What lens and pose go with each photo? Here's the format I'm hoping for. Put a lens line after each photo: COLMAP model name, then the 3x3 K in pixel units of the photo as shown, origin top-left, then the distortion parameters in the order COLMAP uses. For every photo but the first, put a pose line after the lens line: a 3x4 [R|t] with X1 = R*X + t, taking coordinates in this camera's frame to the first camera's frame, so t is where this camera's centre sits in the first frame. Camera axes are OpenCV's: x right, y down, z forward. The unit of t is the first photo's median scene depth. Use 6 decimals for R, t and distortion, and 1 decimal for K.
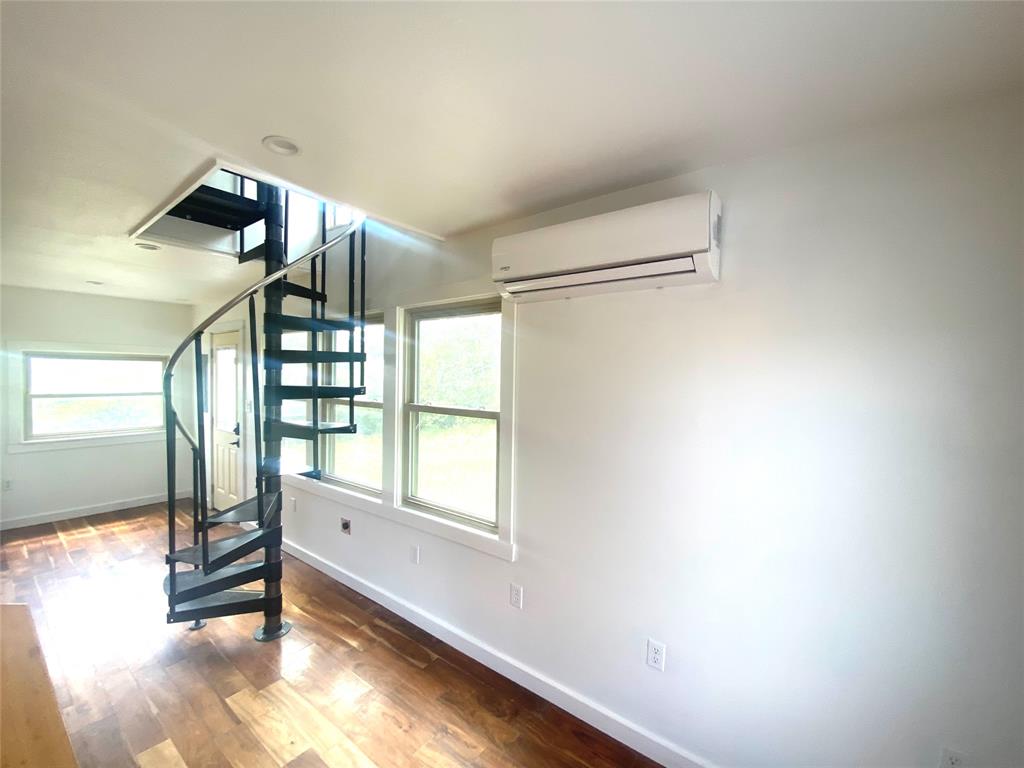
lens RADIAL K [[414.6, 0, 509.8], [0, 414.6, 381.3], [0, 0, 1]] dist [-0.002797, -0.007444]
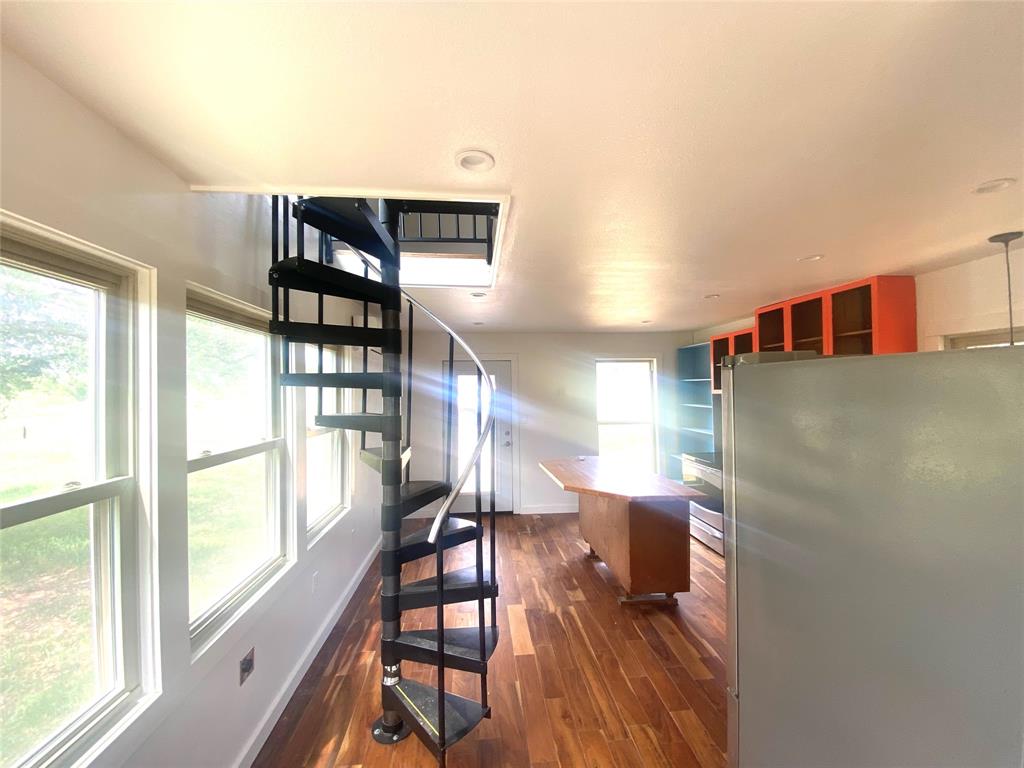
lens RADIAL K [[414.6, 0, 511.6], [0, 414.6, 380.5], [0, 0, 1]] dist [-0.002797, -0.007444]
pose [[-0.682267, 0.017283, 0.730899, -1.362888], [0.005756, 0.999817, -0.018269, -0.044669], [-0.731081, -0.008257, -0.682241, 1.423371]]
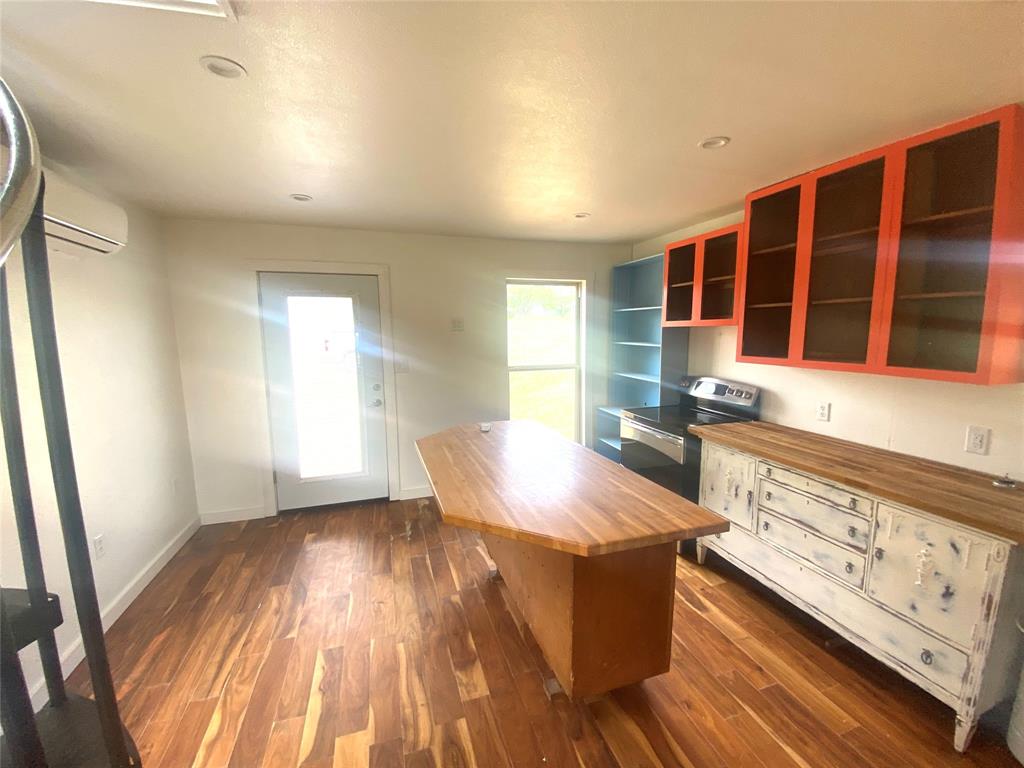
lens RADIAL K [[414.6, 0, 515.2], [0, 414.6, 386.0], [0, 0, 1]] dist [-0.002797, -0.007444]
pose [[-0.830500, -0.073501, 0.552147, -0.958311], [0.004557, 0.990326, 0.138685, -0.012041], [-0.556999, 0.117694, -0.822131, 0.866592]]
